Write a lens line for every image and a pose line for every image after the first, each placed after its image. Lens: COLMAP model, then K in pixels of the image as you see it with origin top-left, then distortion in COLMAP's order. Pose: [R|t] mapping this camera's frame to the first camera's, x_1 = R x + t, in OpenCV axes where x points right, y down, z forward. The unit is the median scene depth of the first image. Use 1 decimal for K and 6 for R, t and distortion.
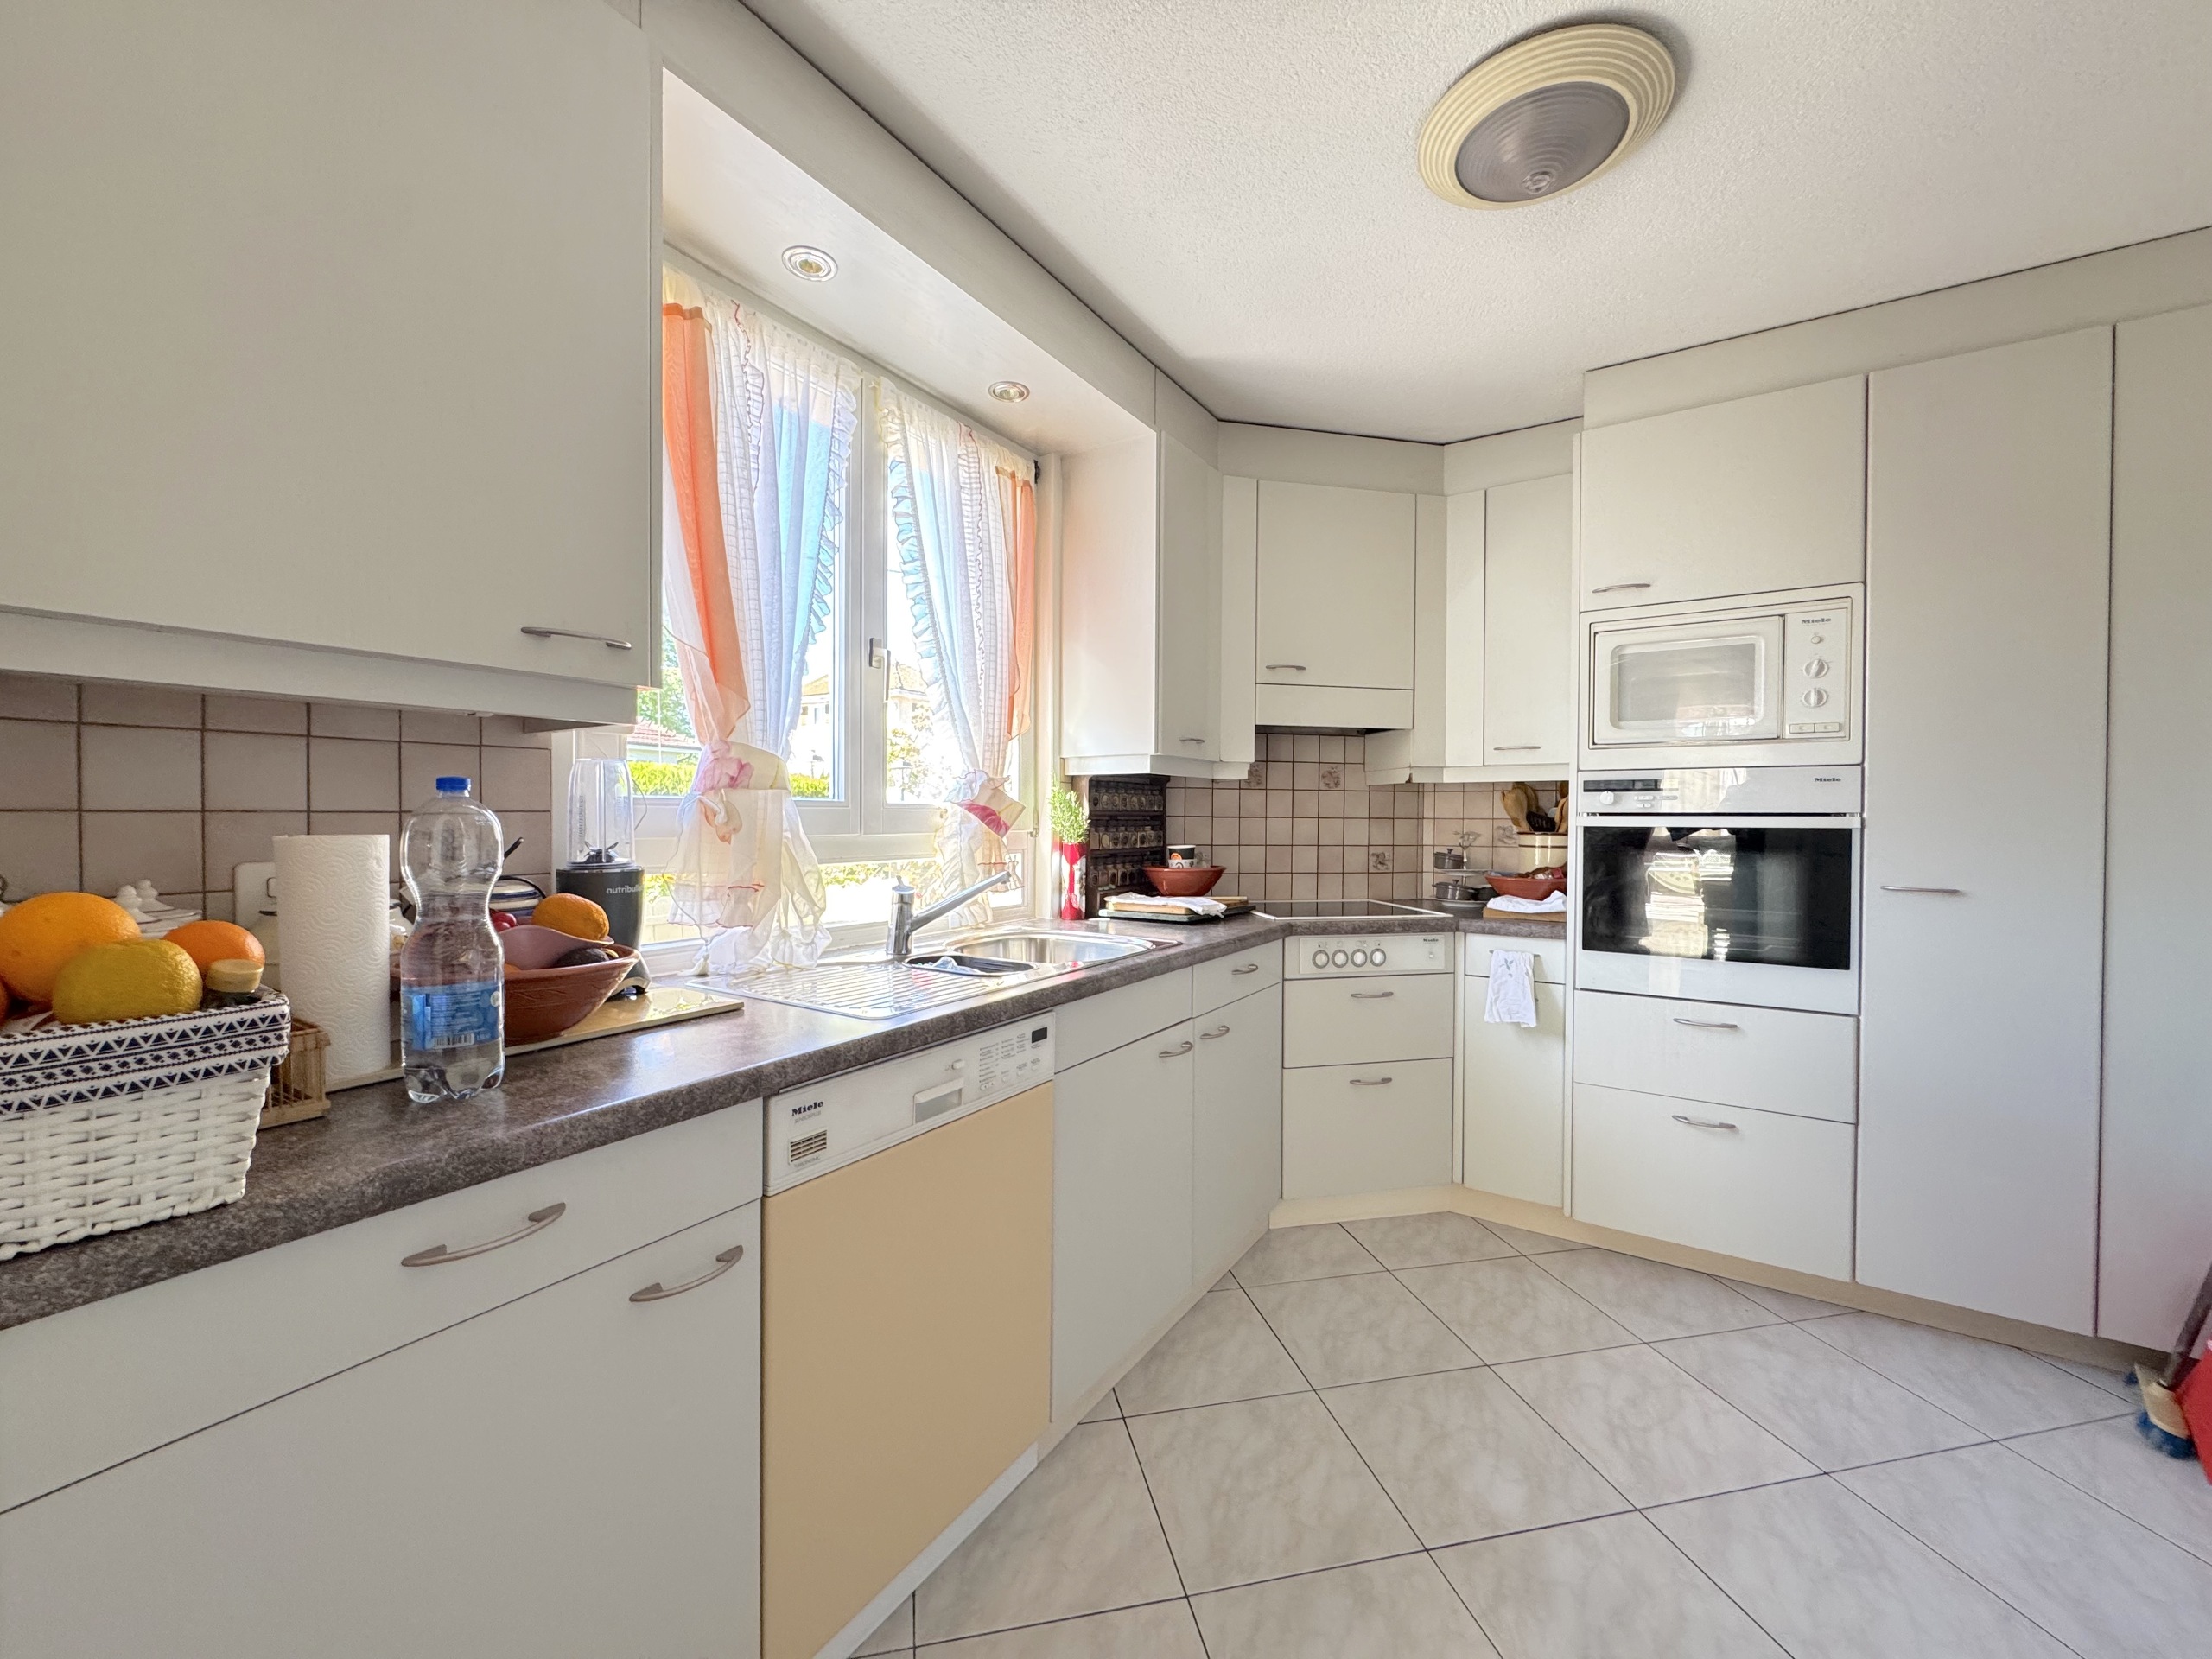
lens RADIAL K [[884.0, 0, 1099.2], [0, 884.0, 821.2], [0, 0, 1]] dist [-0.000347, 0.000662]
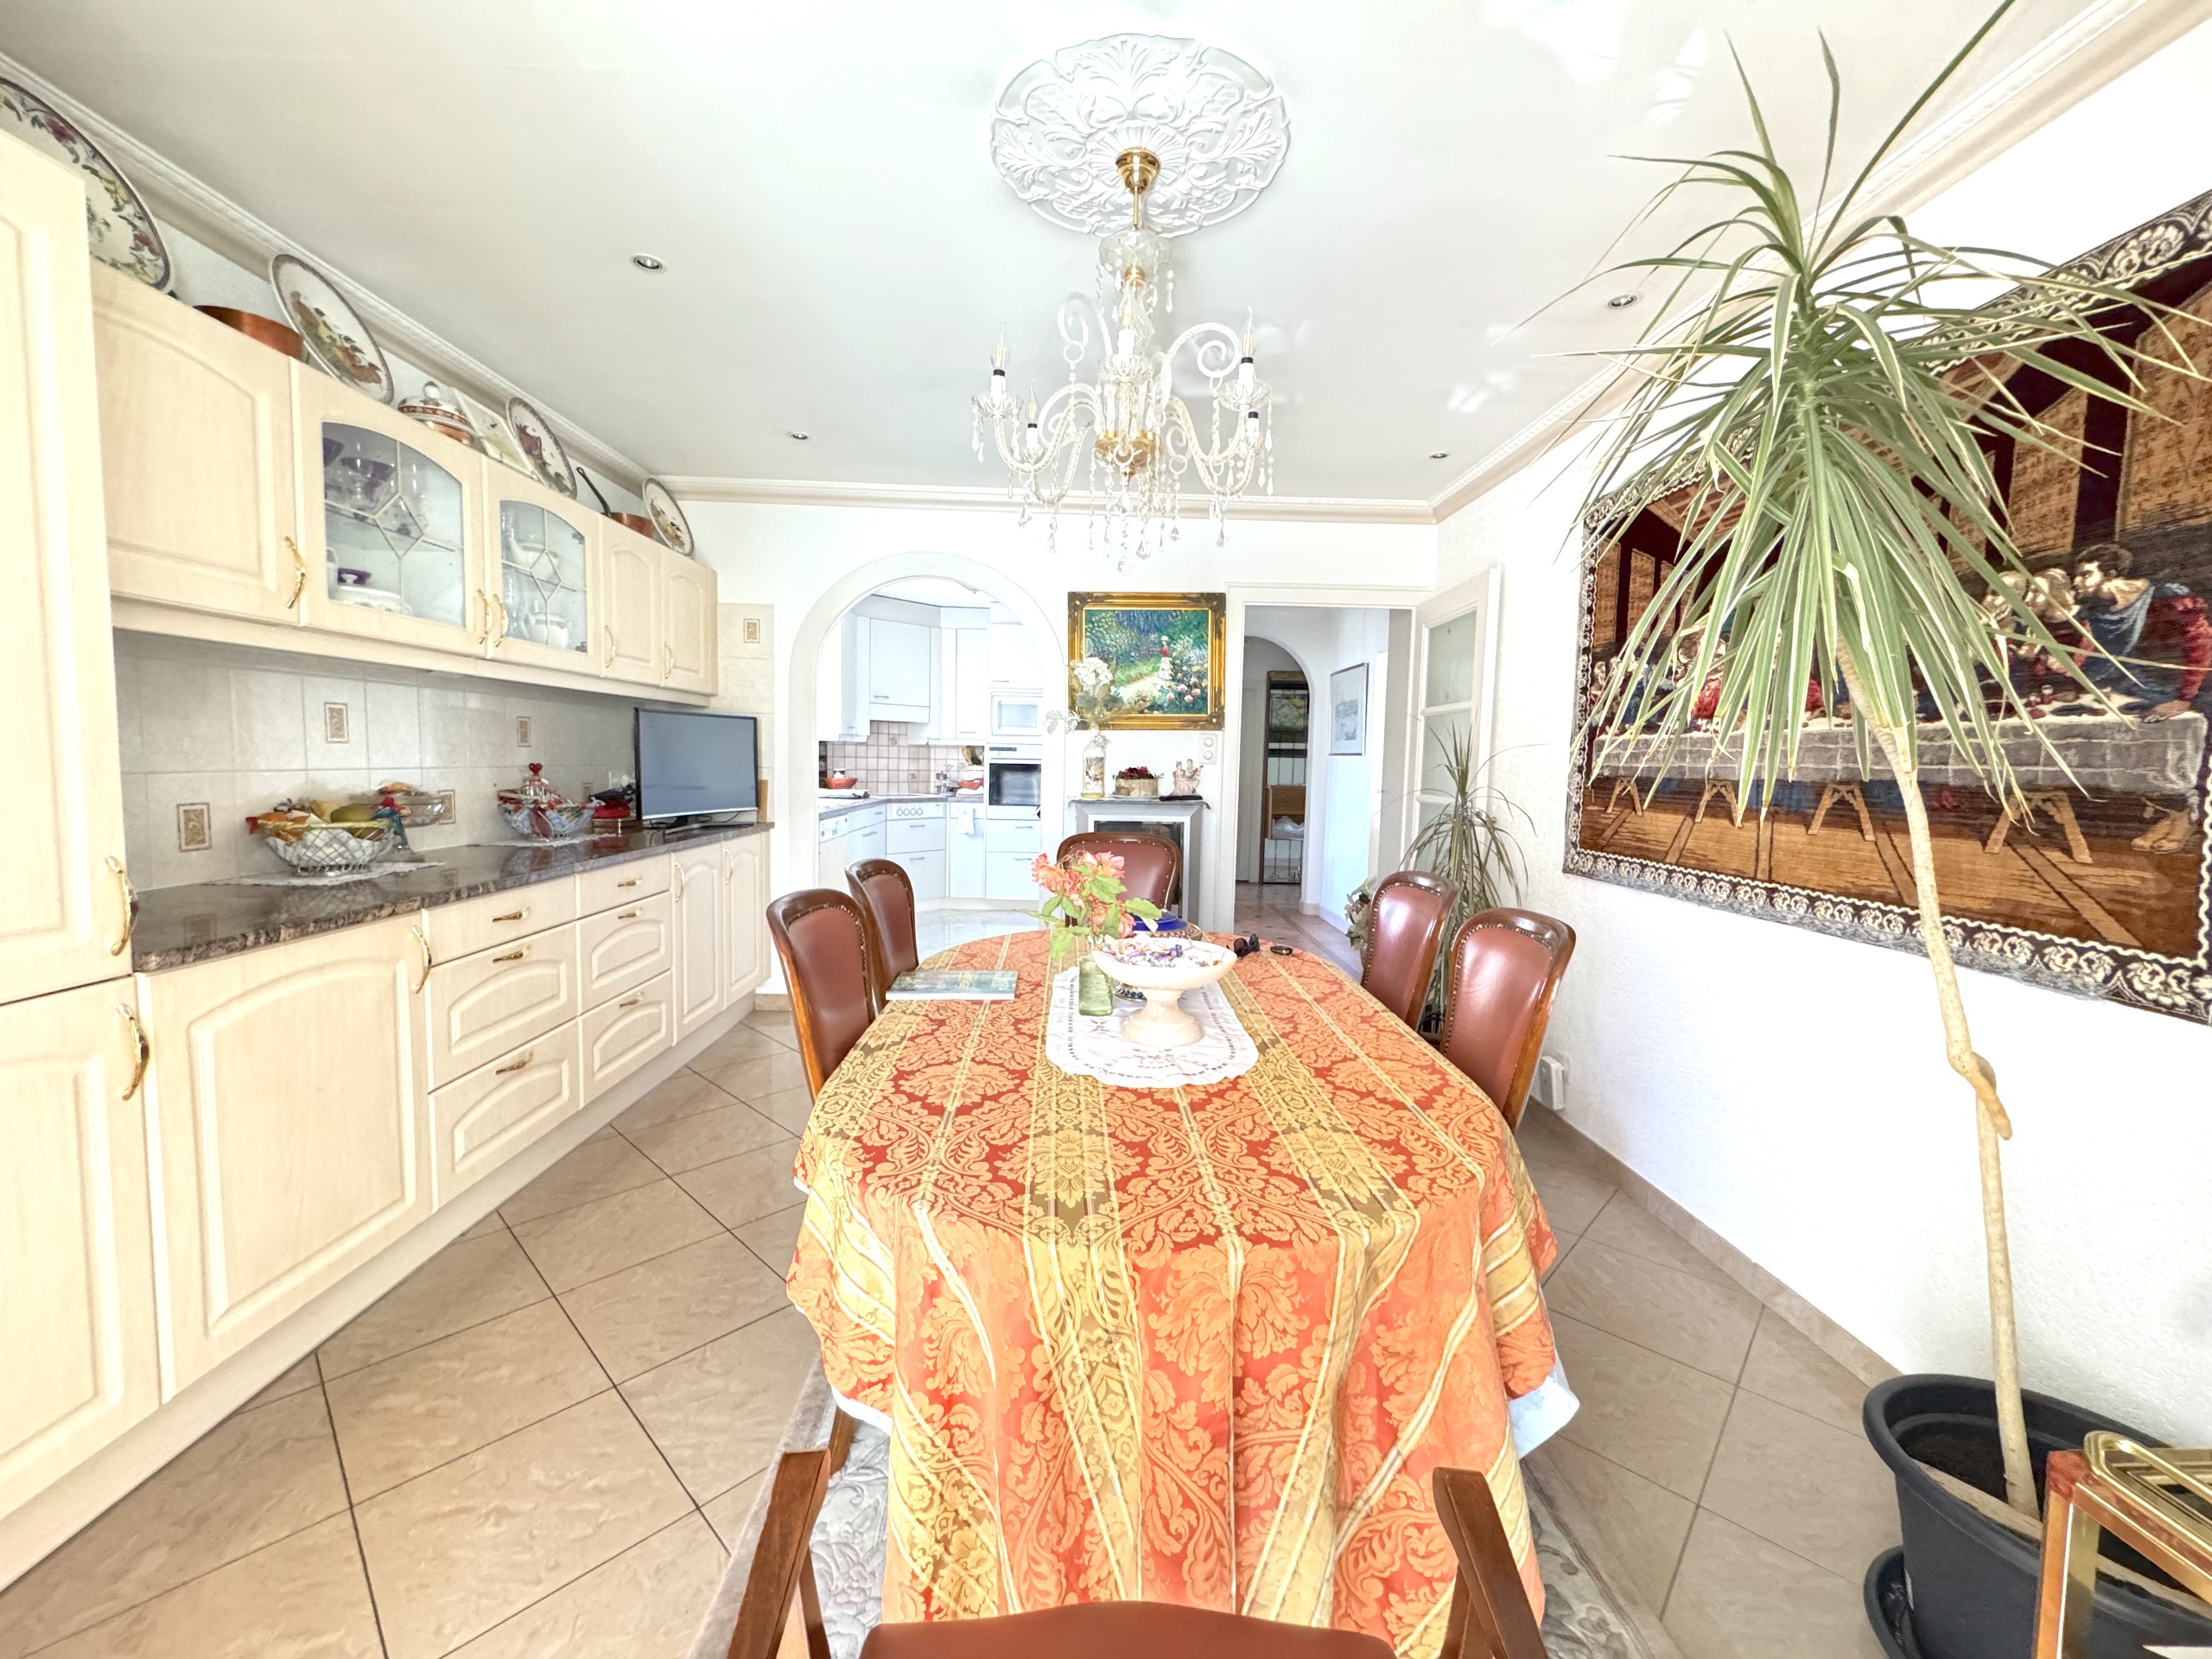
lens RADIAL K [[884.0, 0, 1102.5], [0, 884.0, 825.5], [0, 0, 1]] dist [-0.000347, 0.000662]
pose [[0.822481, -0.028590, 0.568073, -0.653887], [-0.014948, 0.997304, 0.071835, -0.002261], [-0.568596, -0.067575, 0.819837, -1.313878]]
